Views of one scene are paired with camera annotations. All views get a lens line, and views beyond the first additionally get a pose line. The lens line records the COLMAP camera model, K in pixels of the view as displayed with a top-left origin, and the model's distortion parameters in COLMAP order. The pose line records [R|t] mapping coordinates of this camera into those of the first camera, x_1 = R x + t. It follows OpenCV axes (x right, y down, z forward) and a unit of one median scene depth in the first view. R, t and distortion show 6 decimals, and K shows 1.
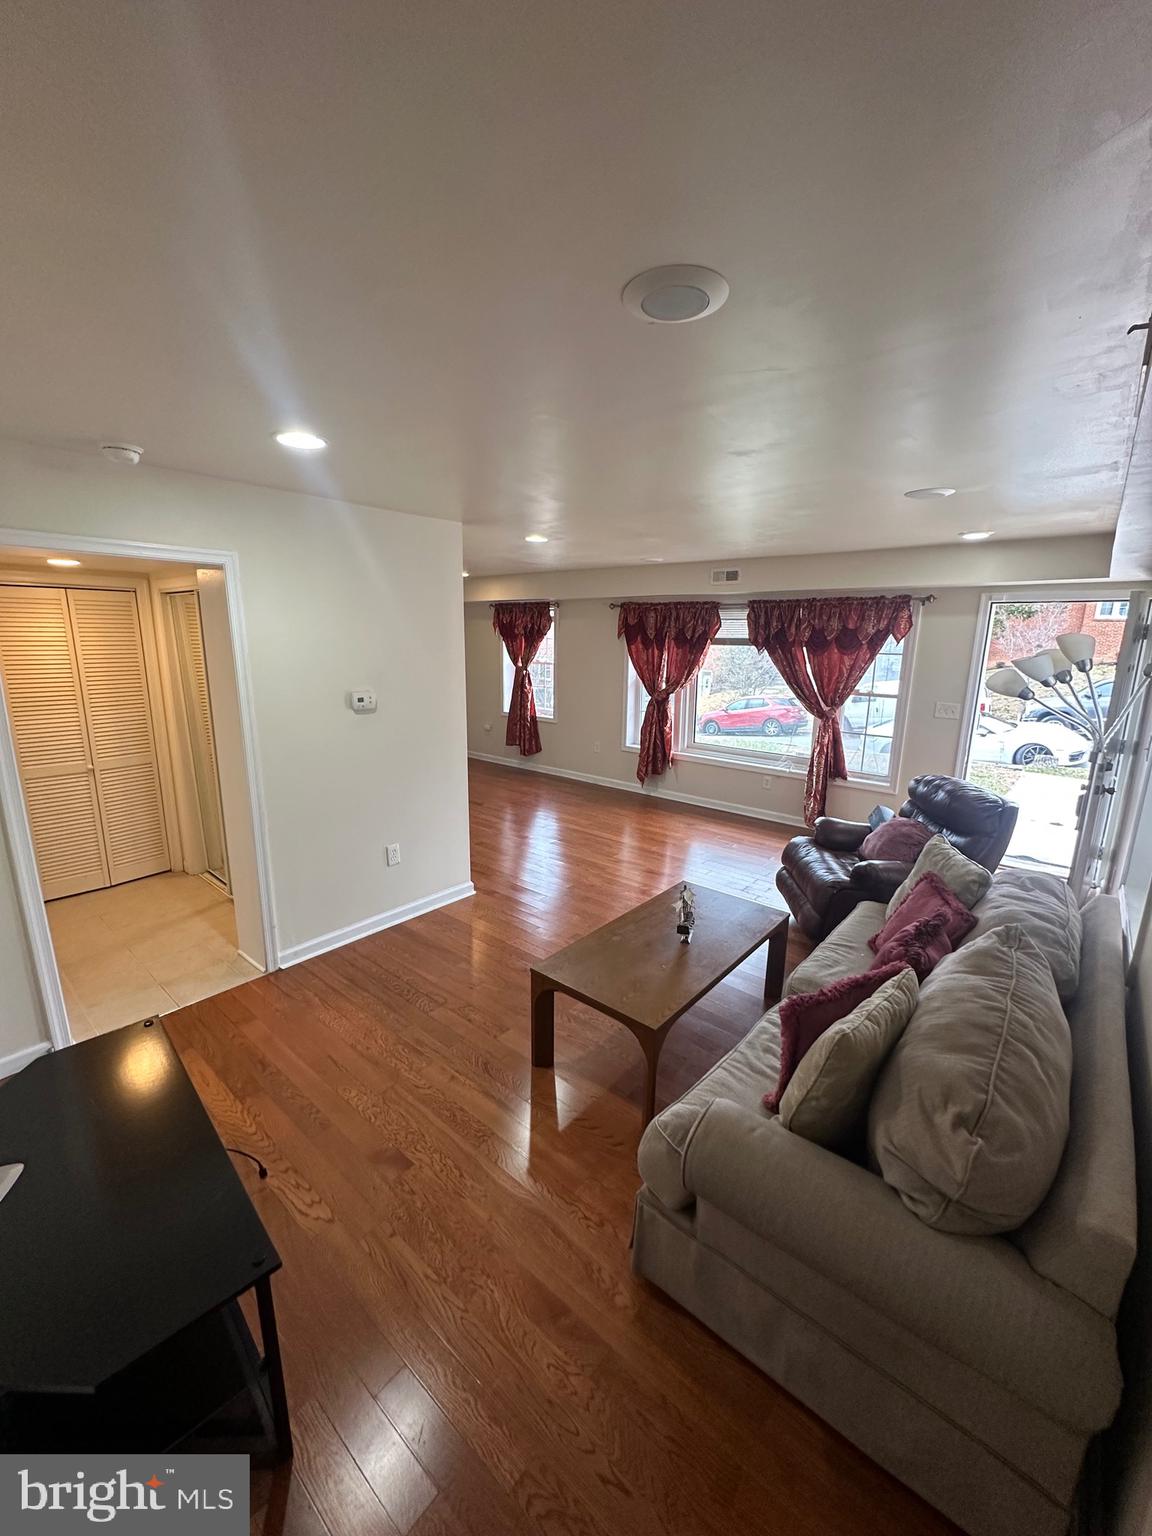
lens RADIAL K [[610.2, 0, 576.0], [0, 610.2, 765.7], [0, 0, 1]] dist [-0.003095, 0.000194]
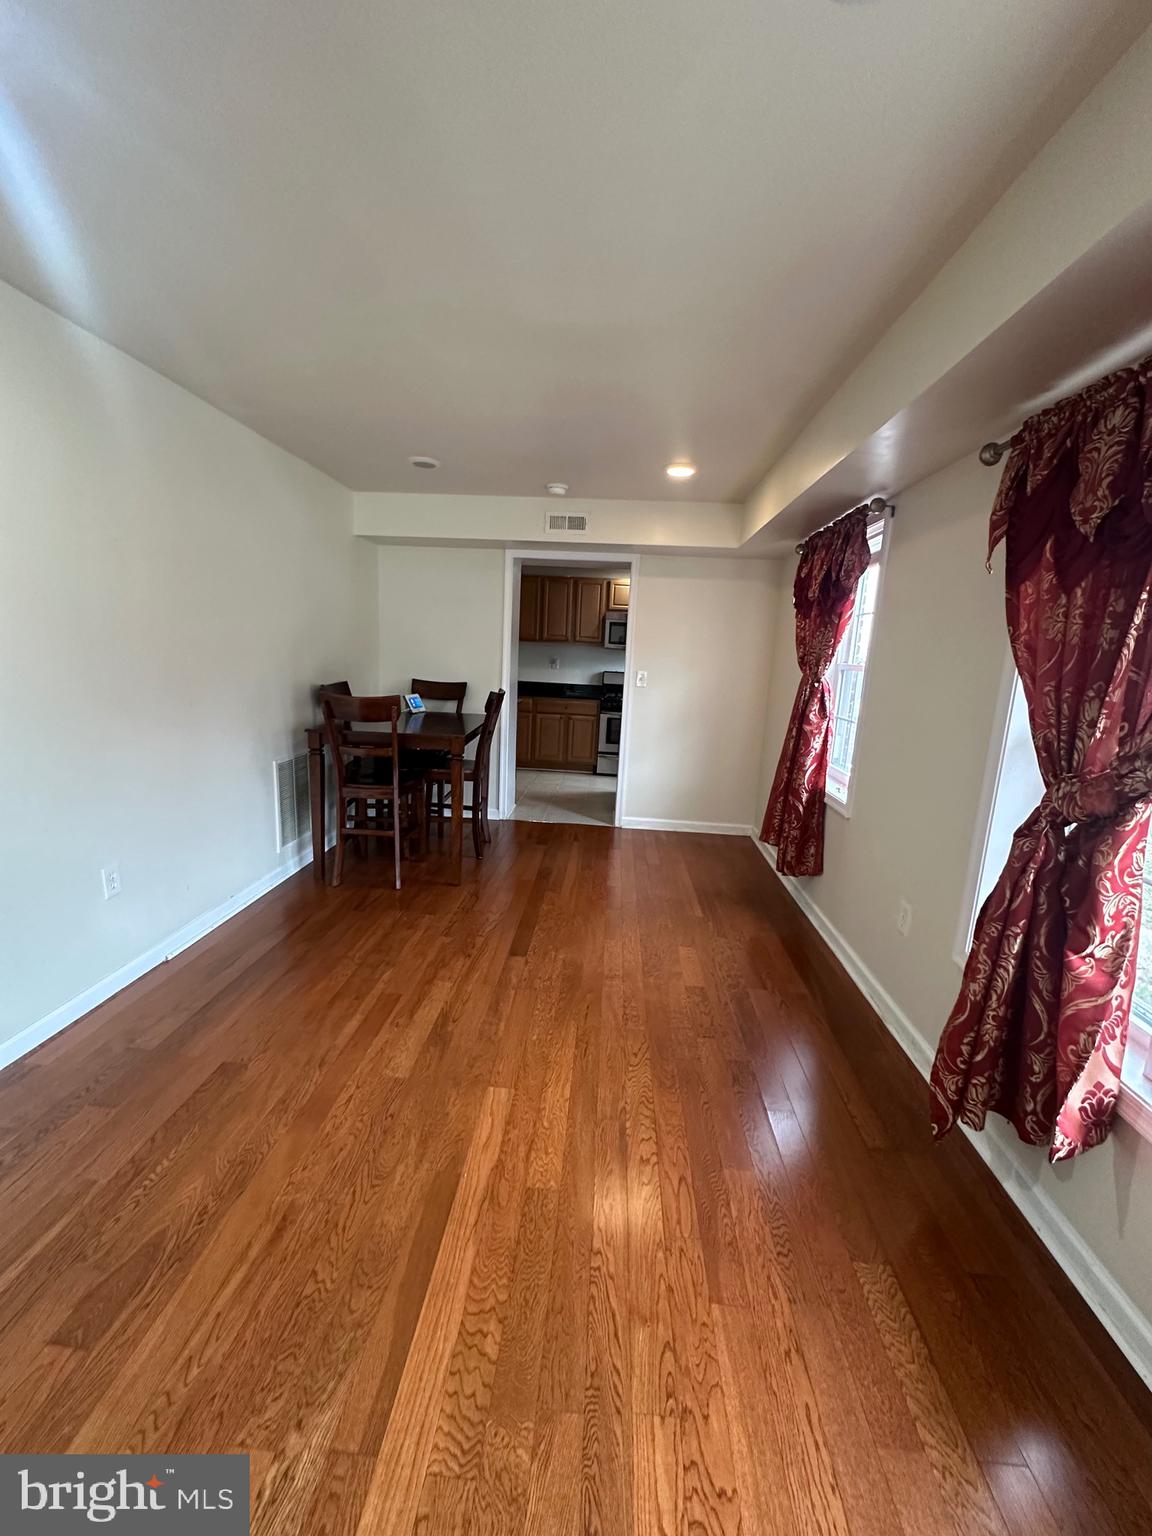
lens RADIAL K [[610.2, 0, 576.0], [0, 610.2, 765.7], [0, 0, 1]] dist [-0.003095, 0.000194]
pose [[0.596211, 0.160588, -0.786603, 0.196199], [-0.205849, 0.977614, 0.043559, -0.099023], [0.775989, 0.135952, 0.615921, 0.728534]]
